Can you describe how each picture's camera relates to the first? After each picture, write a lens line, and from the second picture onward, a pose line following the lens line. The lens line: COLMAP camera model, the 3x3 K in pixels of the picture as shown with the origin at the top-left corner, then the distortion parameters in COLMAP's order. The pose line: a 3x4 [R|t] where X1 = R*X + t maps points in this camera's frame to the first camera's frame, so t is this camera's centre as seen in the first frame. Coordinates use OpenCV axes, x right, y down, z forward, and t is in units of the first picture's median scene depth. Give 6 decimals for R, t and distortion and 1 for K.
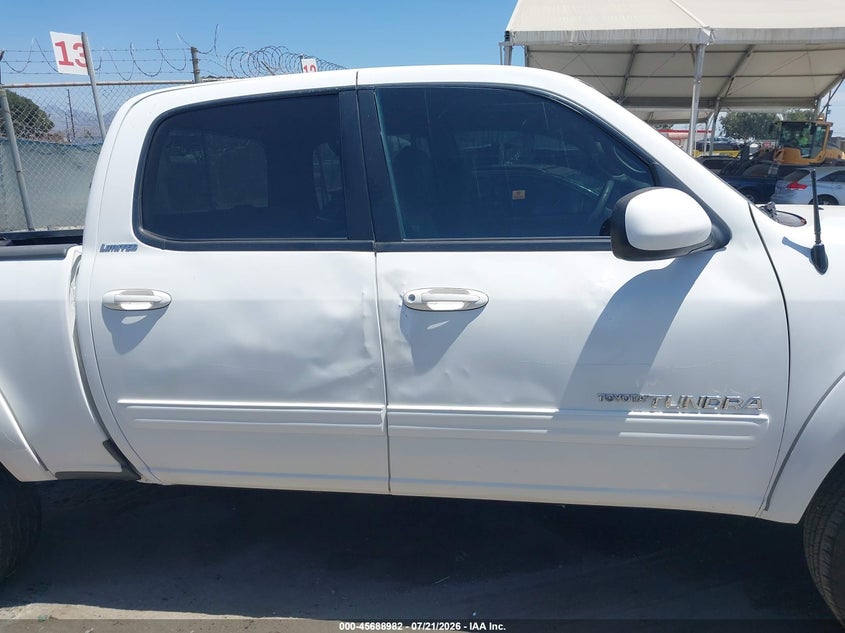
lens RADIAL K [[649.1, 0, 407.8], [0, 649.1, 318.6], [0, 0, 1]] dist [-0.000295, -0.004412]
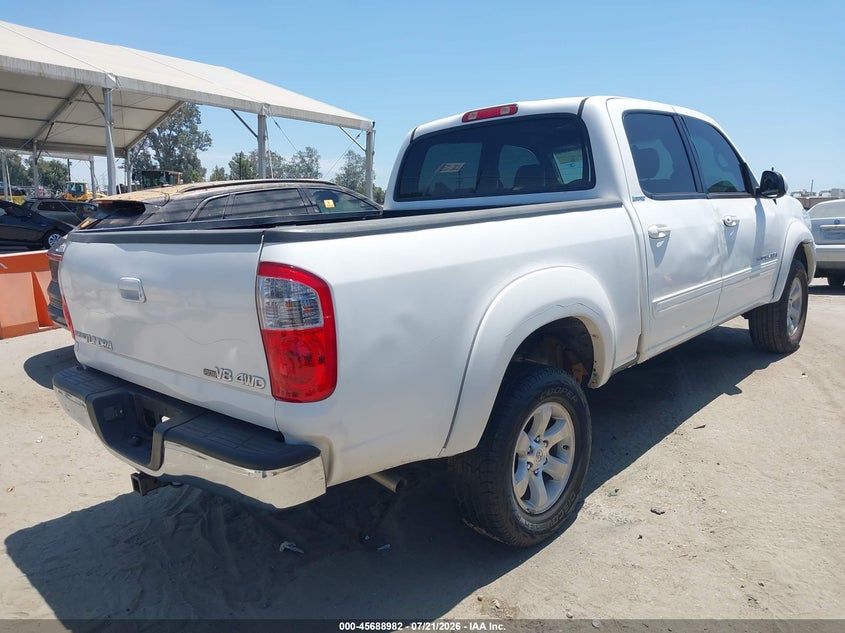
lens RADIAL K [[649.1, 0, 407.8], [0, 649.1, 318.6], [0, 0, 1]] dist [-0.000295, -0.004412]
pose [[0.539860, -0.132610, 0.831243, -2.223381], [0.189543, 0.981303, 0.033448, 0.013604], [-0.820137, 0.139499, 0.554902, 0.701035]]
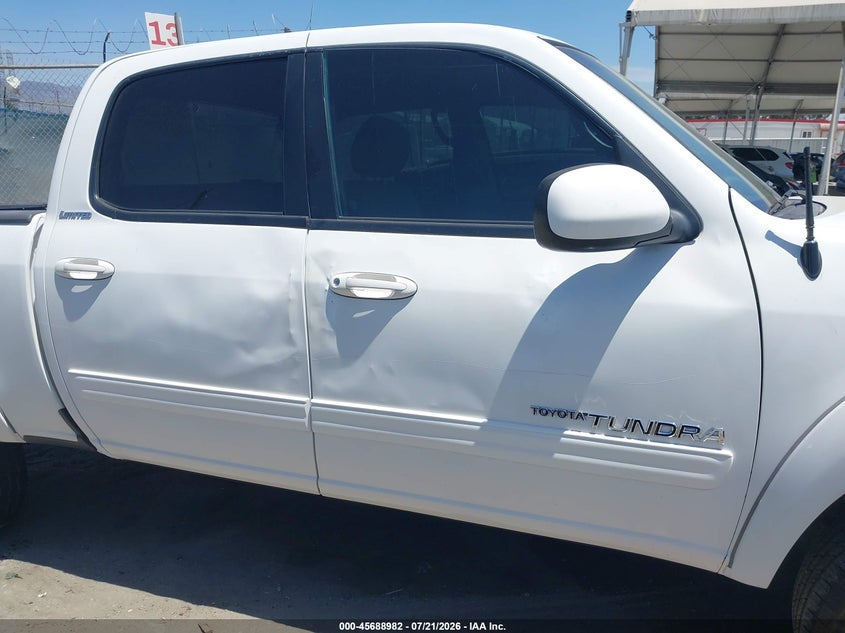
lens RADIAL K [[651.6, 0, 407.8], [0, 651.6, 313.9], [0, 0, 1]] dist [-0.003198, -0.003625]
pose [[0.983962, 0.063812, -0.166577, 0.246622], [-0.061654, 0.997933, 0.018104, -0.009803], [0.167388, -0.007543, 0.985862, 0.119776]]
